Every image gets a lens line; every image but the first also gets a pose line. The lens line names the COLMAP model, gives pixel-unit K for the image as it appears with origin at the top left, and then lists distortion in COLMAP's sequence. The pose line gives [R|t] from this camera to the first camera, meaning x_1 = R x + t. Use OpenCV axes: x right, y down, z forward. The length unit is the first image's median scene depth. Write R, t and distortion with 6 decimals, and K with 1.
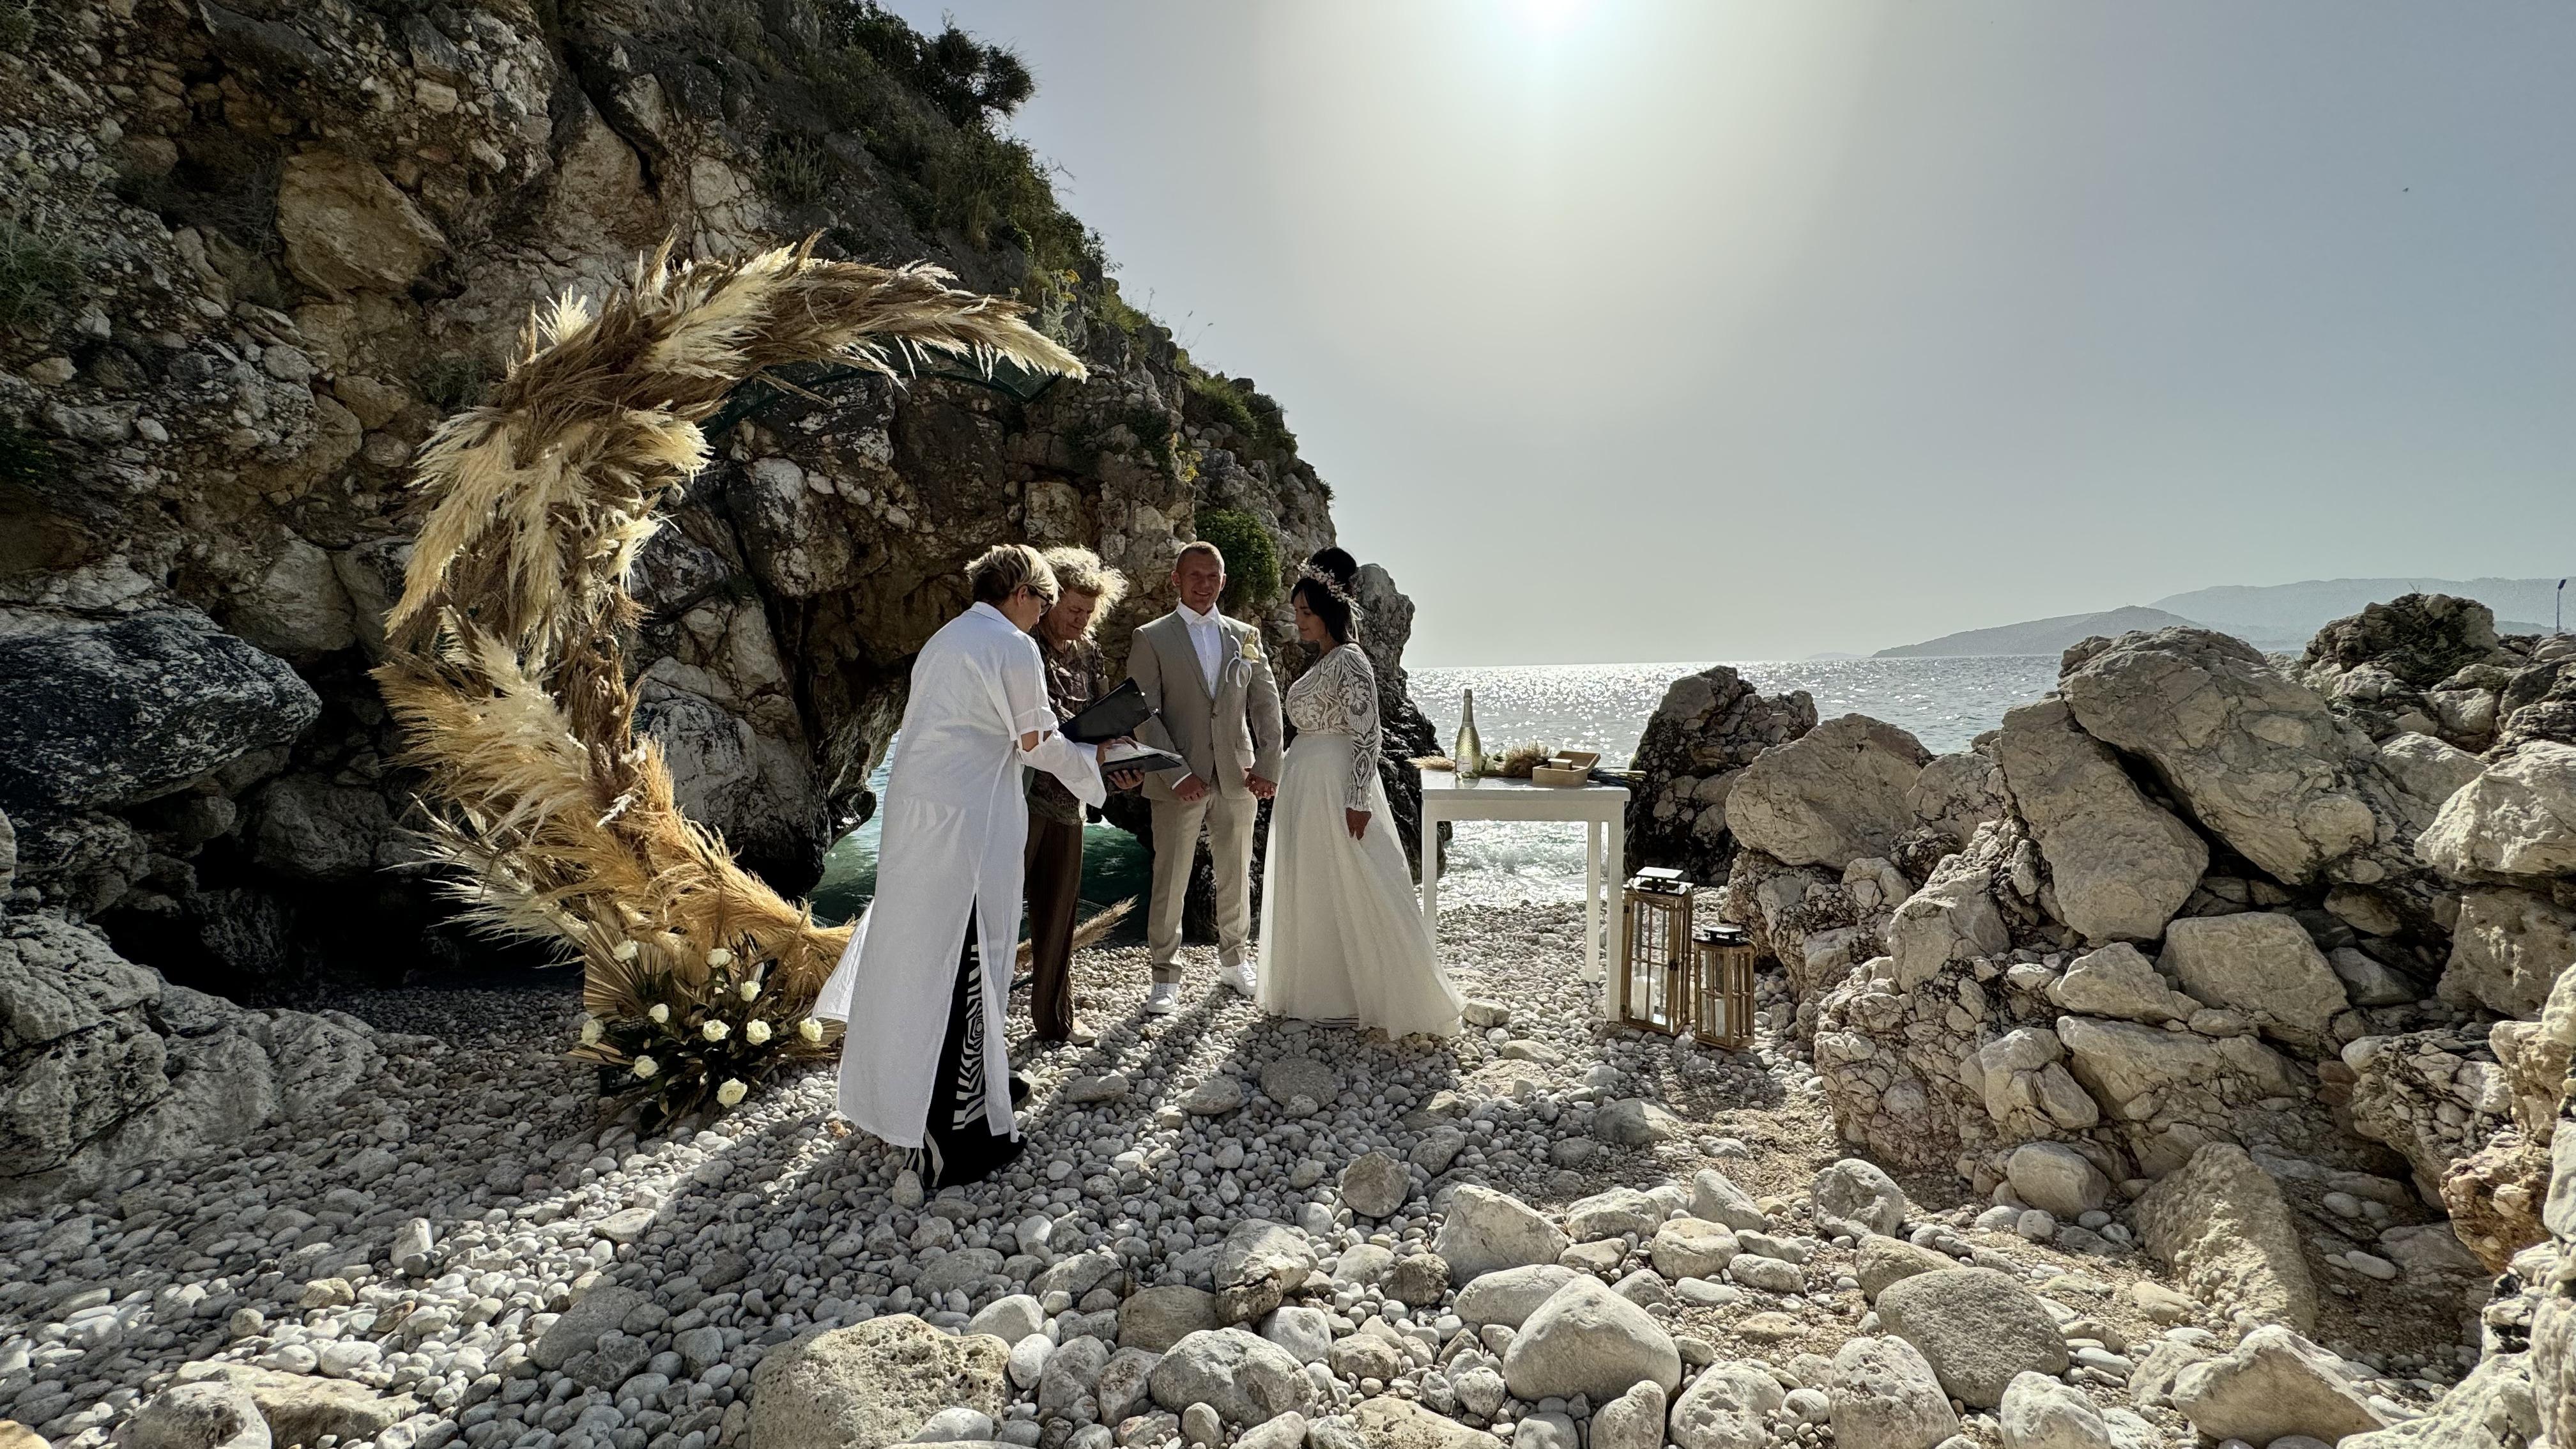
lens RADIAL K [[1035.4, 0, 1288.6], [0, 1035.4, 720.9], [0, 0, 1]] dist [-0.003893, 0.000742]
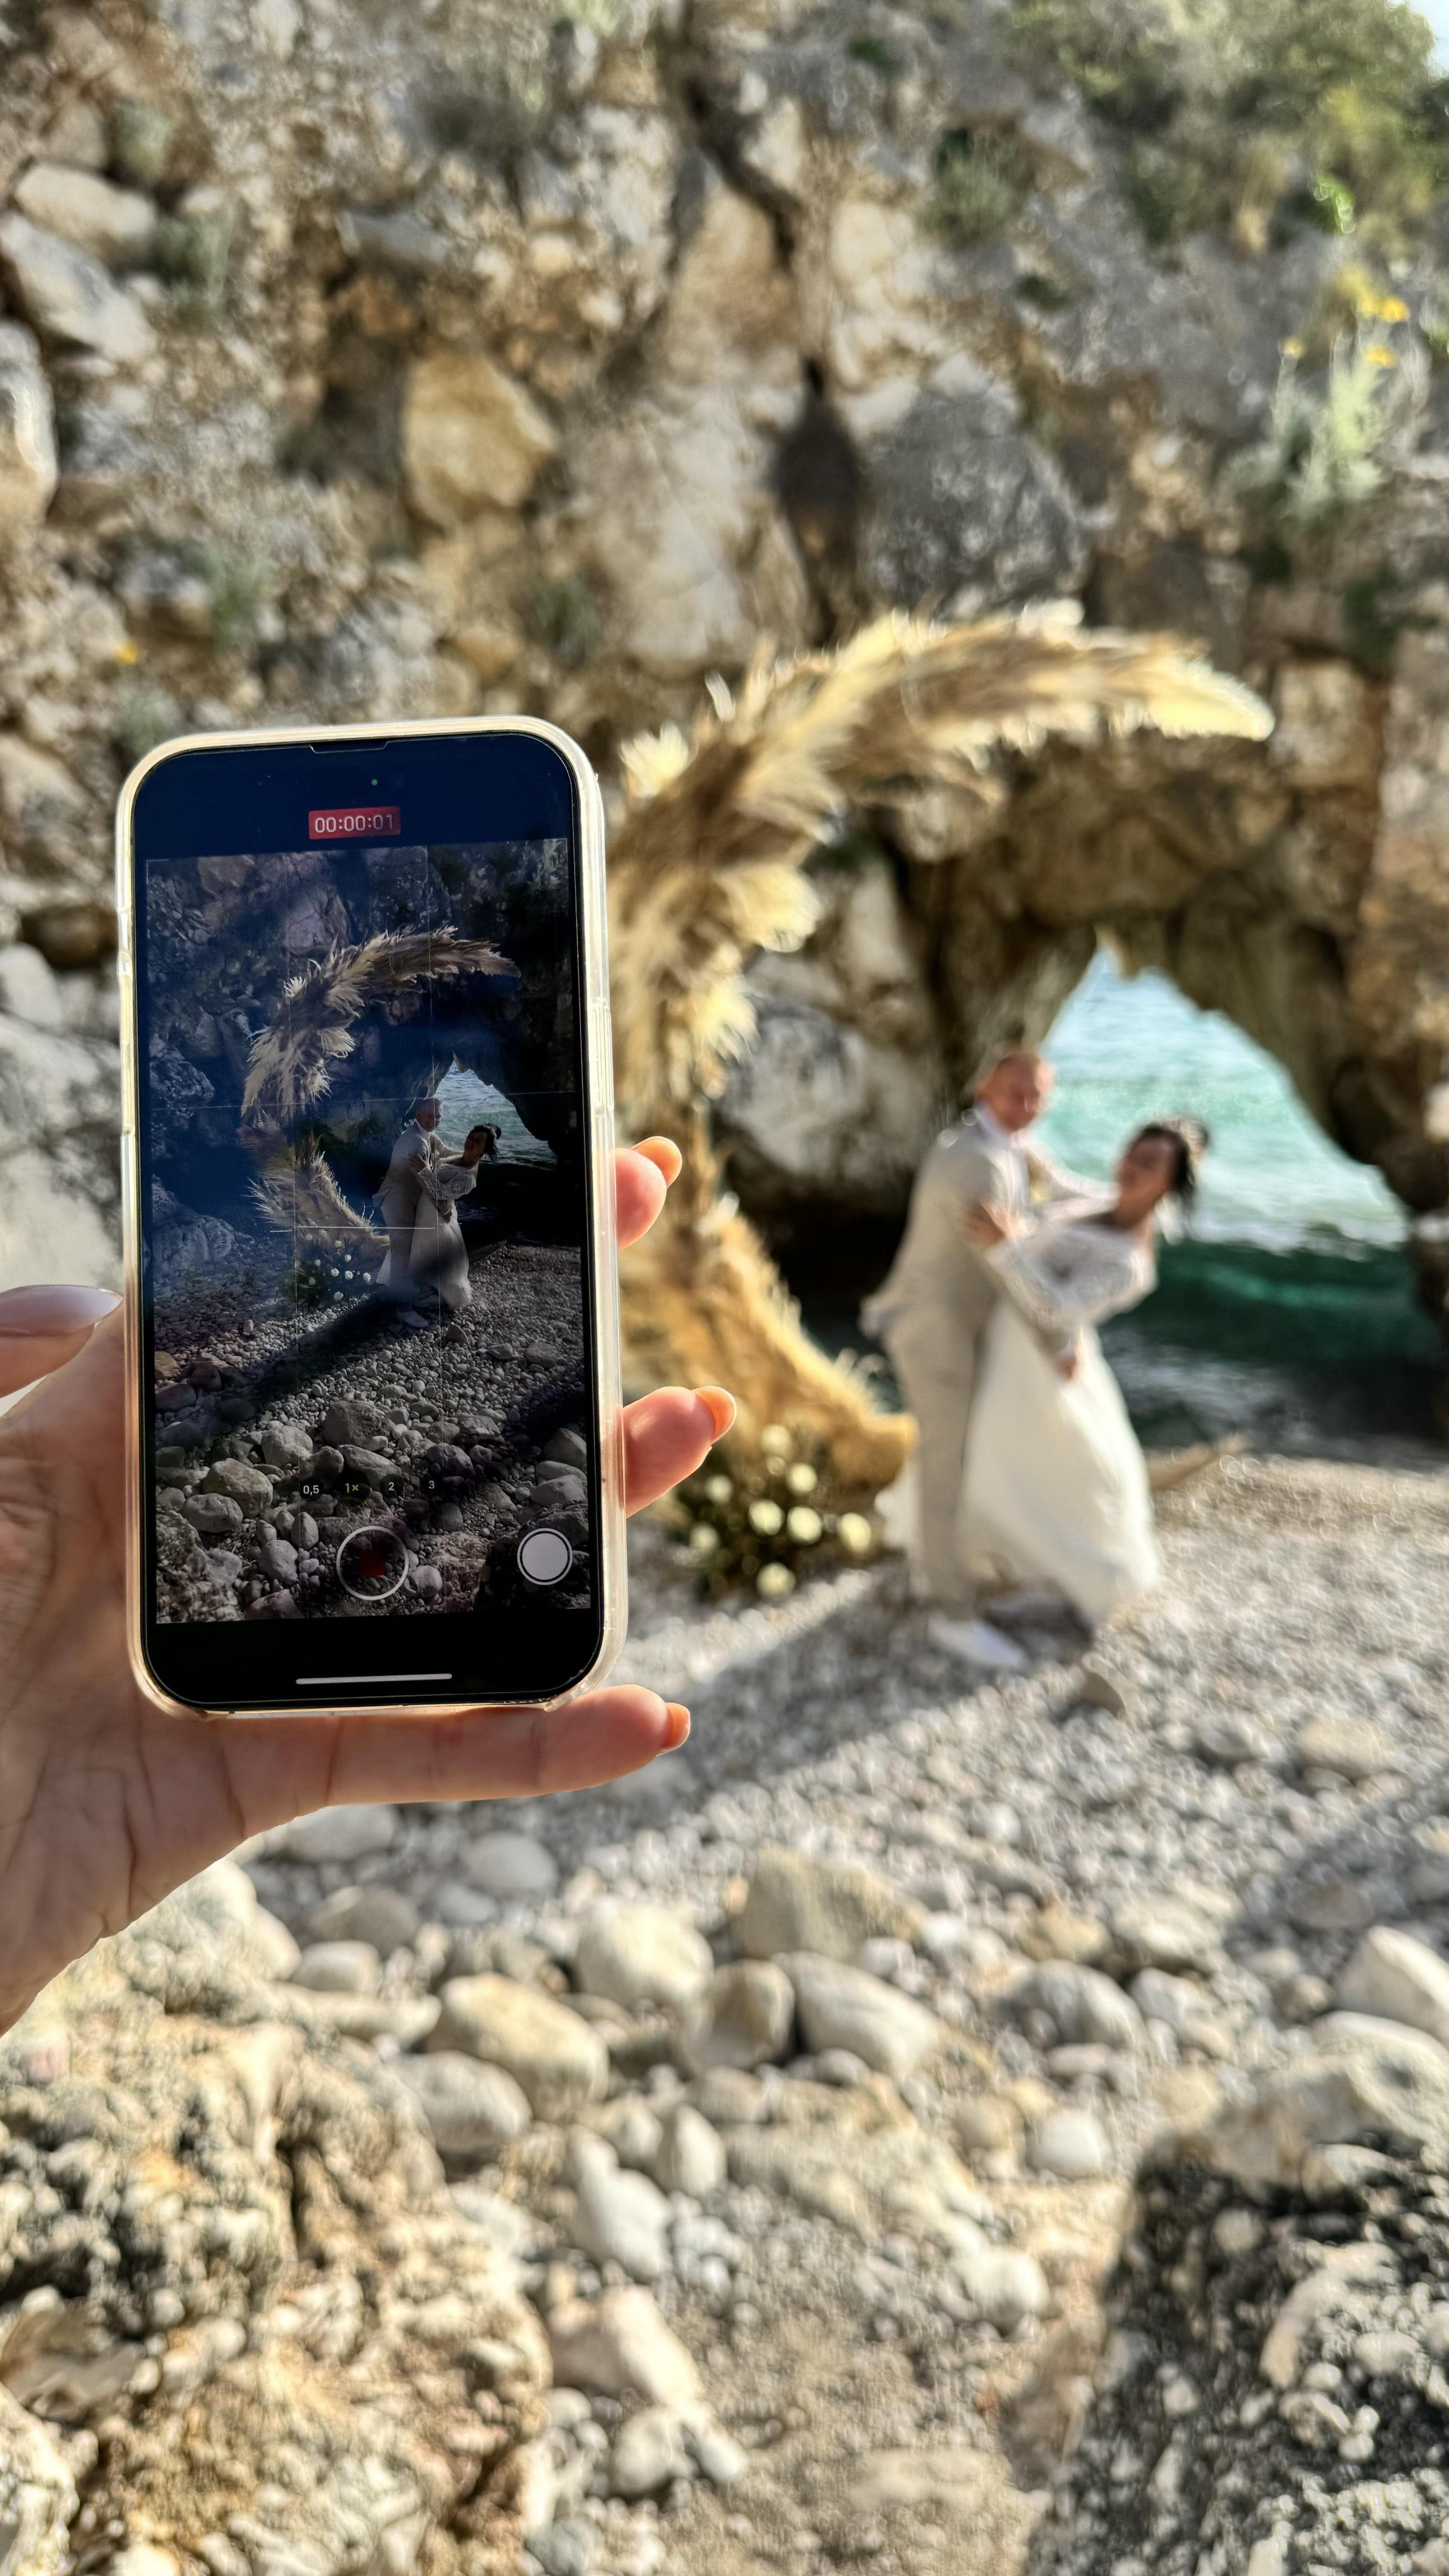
lens RADIAL K [[1916.8, 0, 716.9], [0, 1916.8, 1293.9], [0, 0, 1]] dist [0.002619, -0.003671]
pose [[0.830815, 0.181553, -0.526103, 0.320354], [-0.039060, 0.961986, 0.270289, -0.378729], [0.555176, -0.204011, 0.806325, -0.444732]]
